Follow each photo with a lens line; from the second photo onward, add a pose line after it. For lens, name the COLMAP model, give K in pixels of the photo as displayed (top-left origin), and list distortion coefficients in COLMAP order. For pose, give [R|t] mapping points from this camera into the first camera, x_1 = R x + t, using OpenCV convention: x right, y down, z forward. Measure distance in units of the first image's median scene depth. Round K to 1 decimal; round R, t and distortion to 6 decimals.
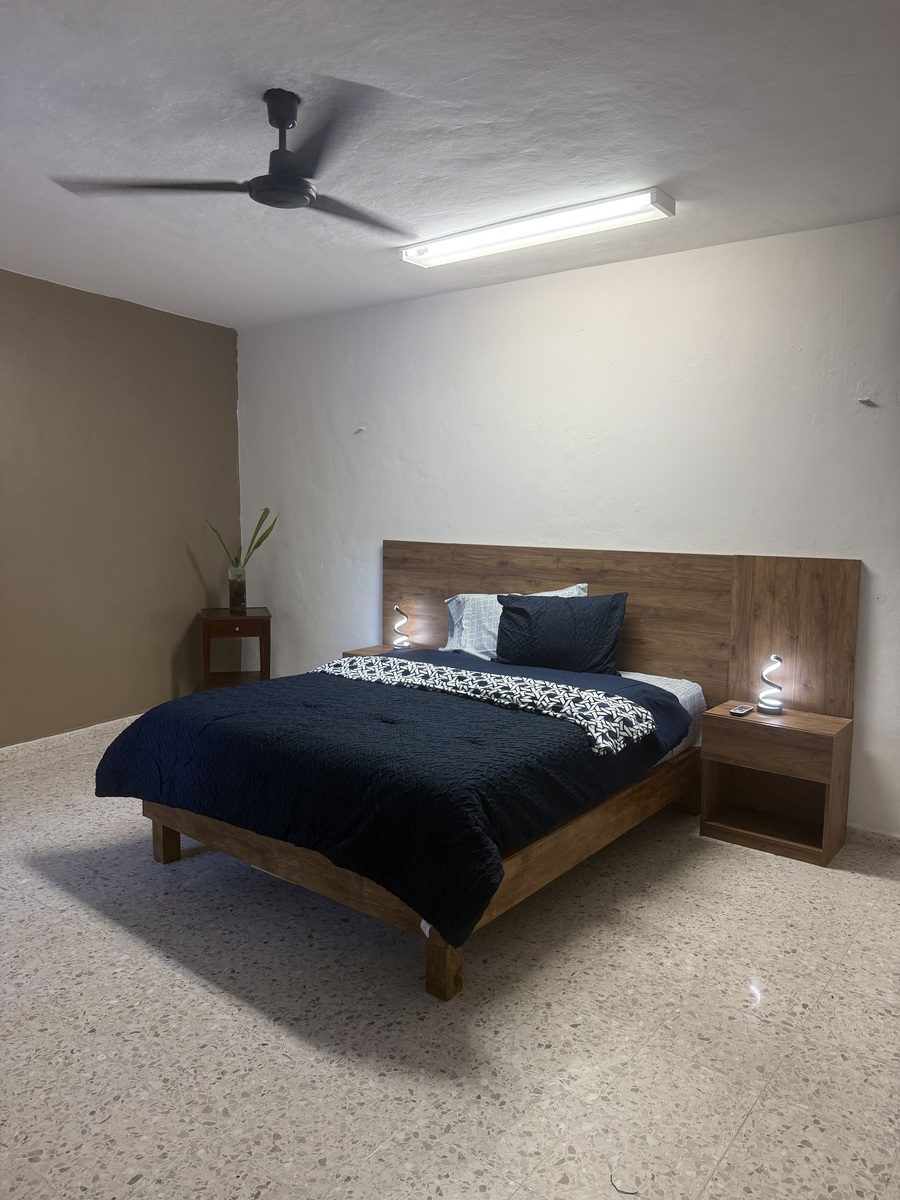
lens RADIAL K [[845.5, 0, 460.2], [0, 845.5, 601.5], [0, 0, 1]] dist [0.075738, -0.098731]
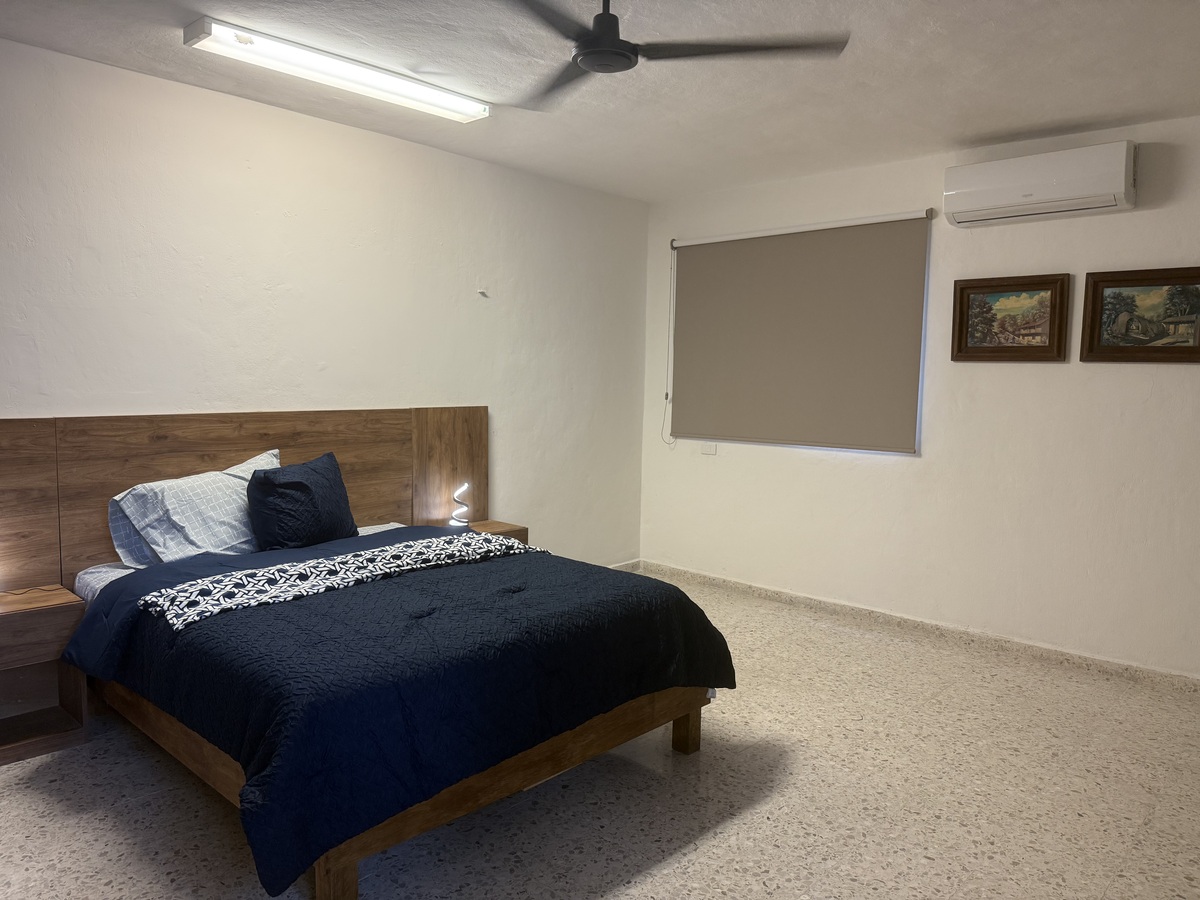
lens RADIAL K [[845.5, 0, 607.2], [0, 845.5, 452.9], [0, 0, 1]] dist [0.075738, -0.098731]
pose [[0.083514, -0.104410, 0.991022, -0.809131], [0.099178, 0.990429, 0.095990, -0.077600], [-0.991559, 0.090271, 0.093070, 0.619546]]
